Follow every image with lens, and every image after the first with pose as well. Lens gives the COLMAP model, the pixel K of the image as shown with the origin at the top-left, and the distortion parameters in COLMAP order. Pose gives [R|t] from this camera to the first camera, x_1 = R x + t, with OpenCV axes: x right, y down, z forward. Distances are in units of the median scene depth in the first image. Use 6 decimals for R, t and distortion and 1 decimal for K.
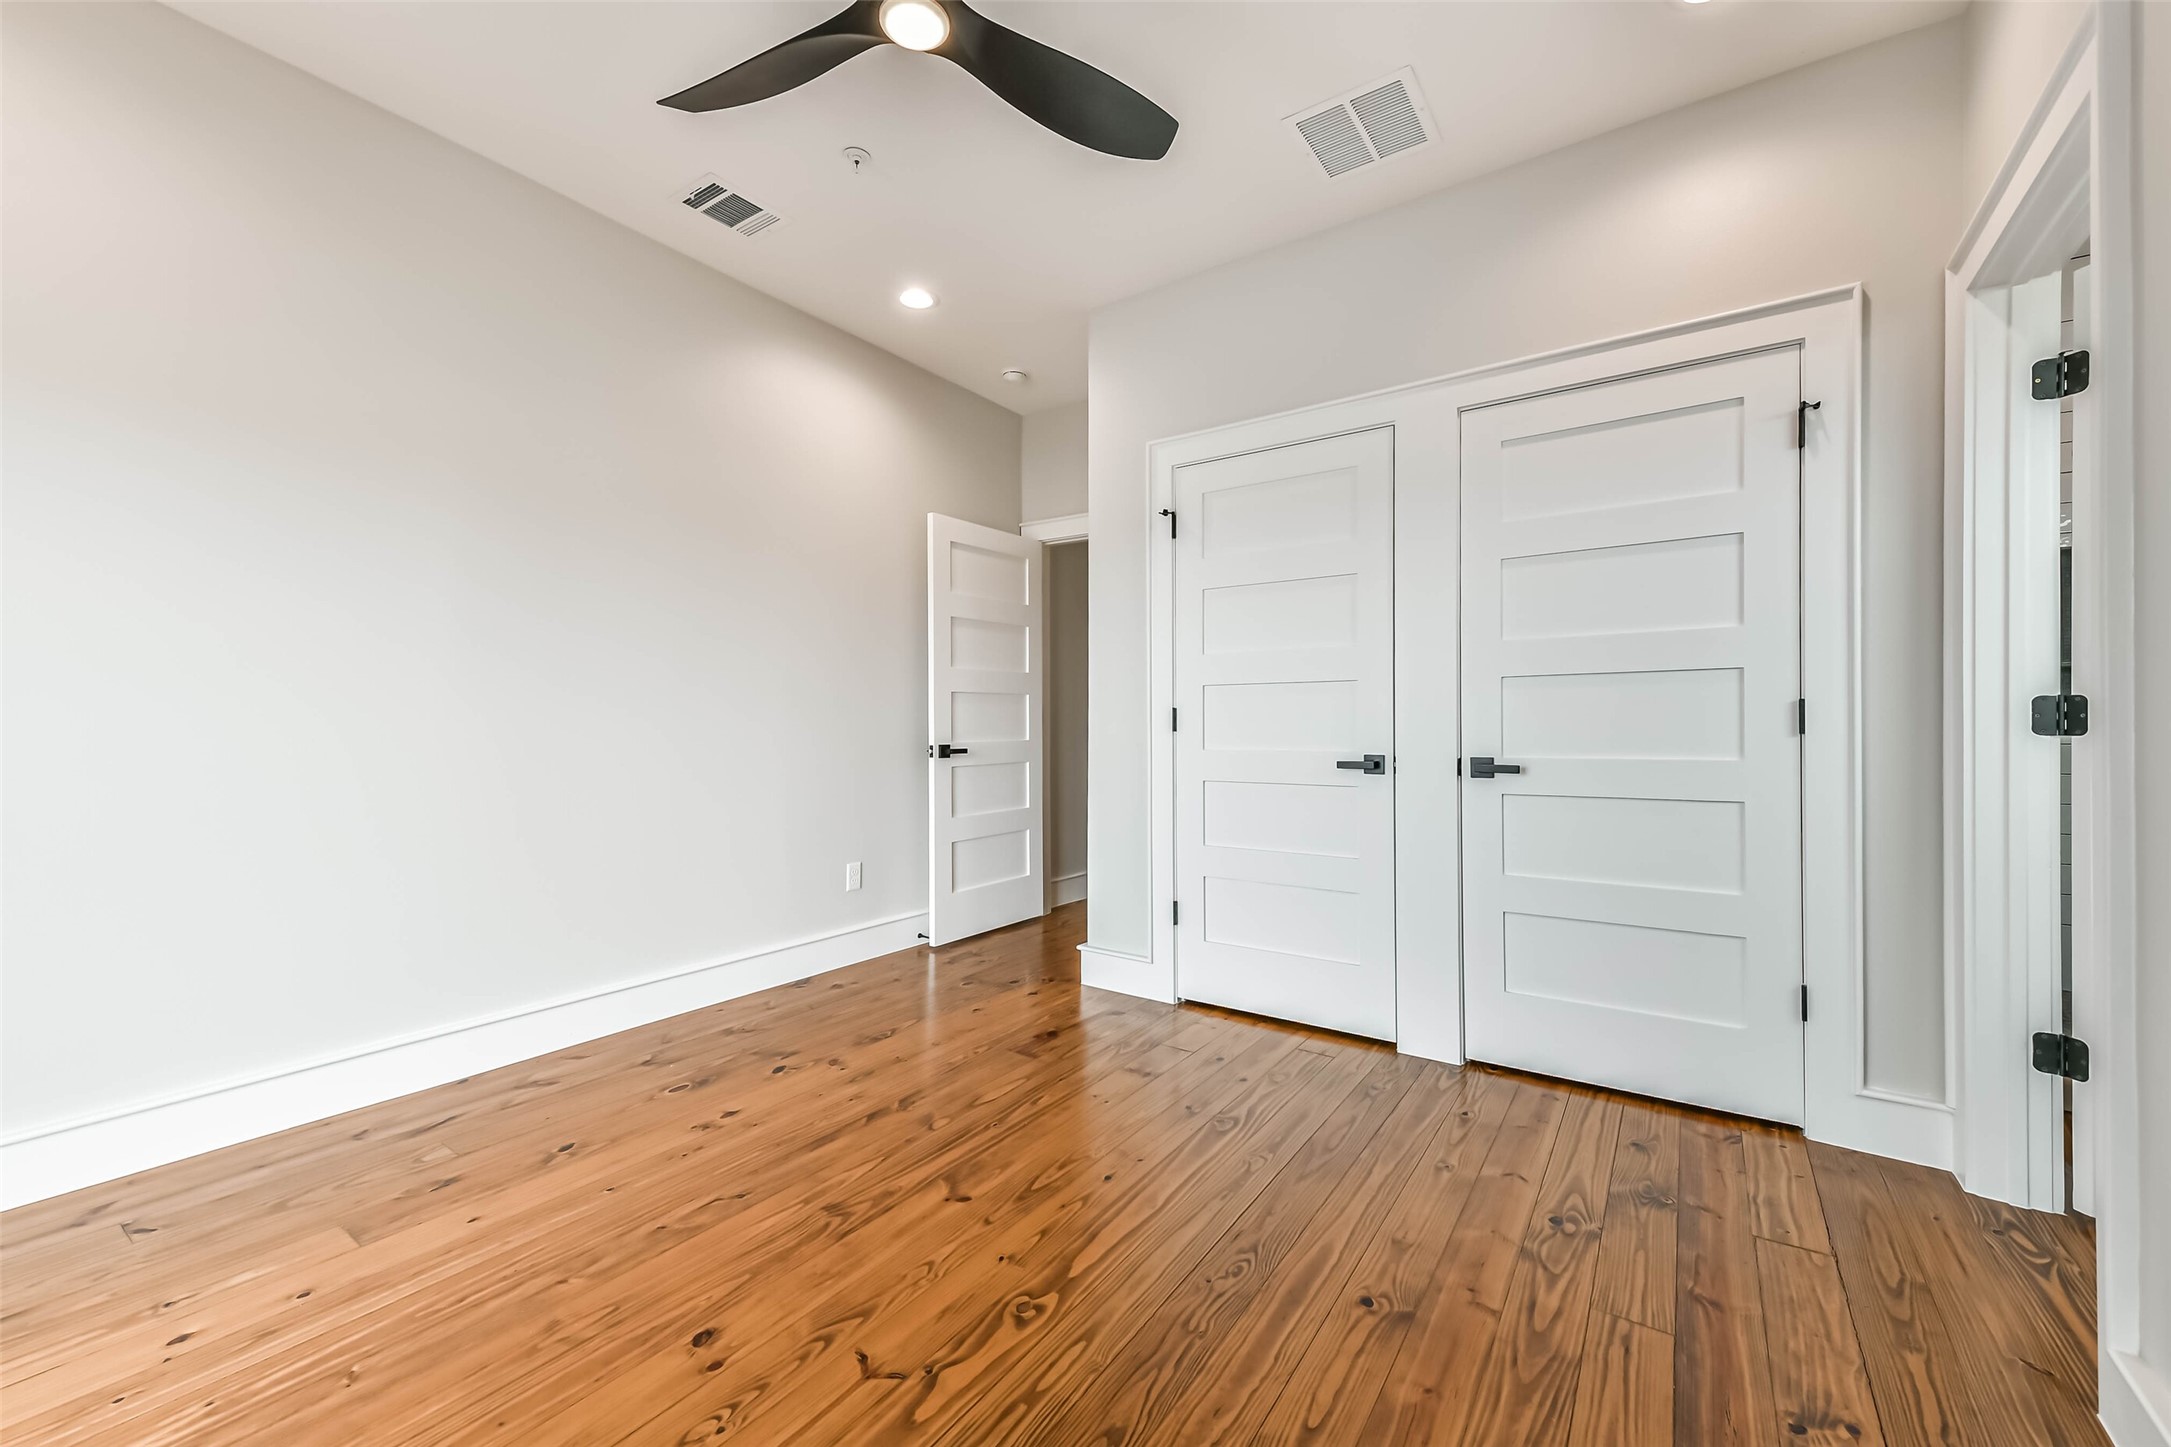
lens RADIAL K [[863.3, 0, 1083.6], [0, 863.3, 728.7], [0, 0, 1]] dist [0.011112, 0.000778]
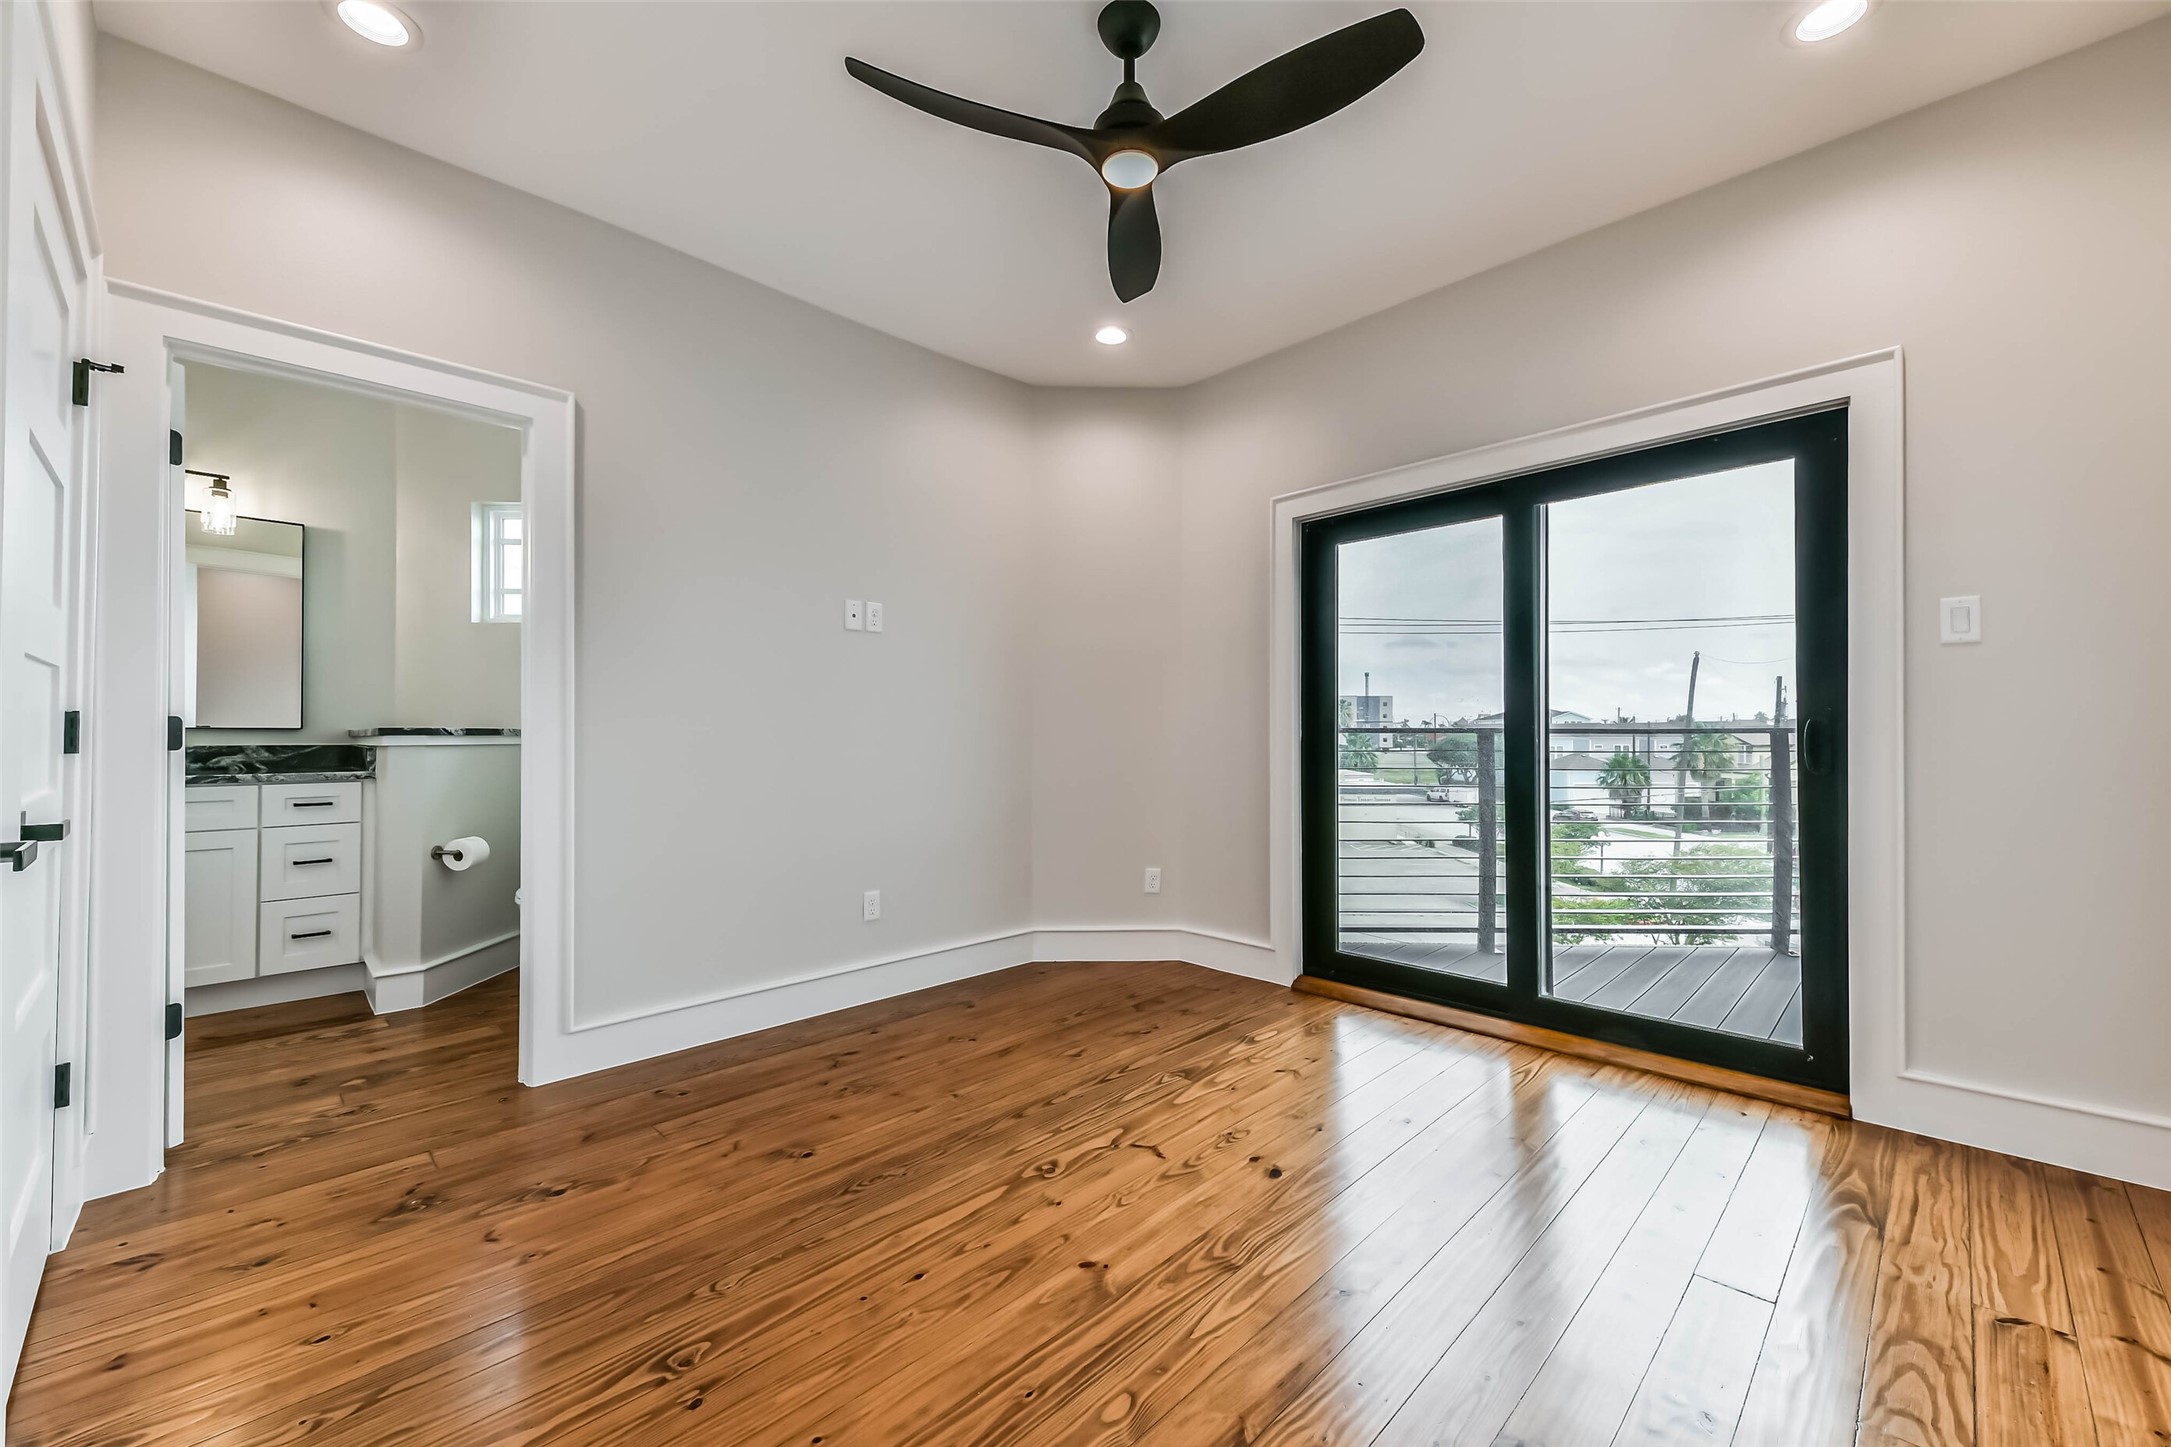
lens RADIAL K [[863.3, 0, 1088.1], [0, 863.3, 718.2], [0, 0, 1]] dist [0.011112, 0.000778]
pose [[-0.984762, 0.003286, 0.173874, -0.310513], [0.001400, 0.999939, -0.010970, -0.020935], [-0.173899, -0.010559, -0.984707, 1.976281]]
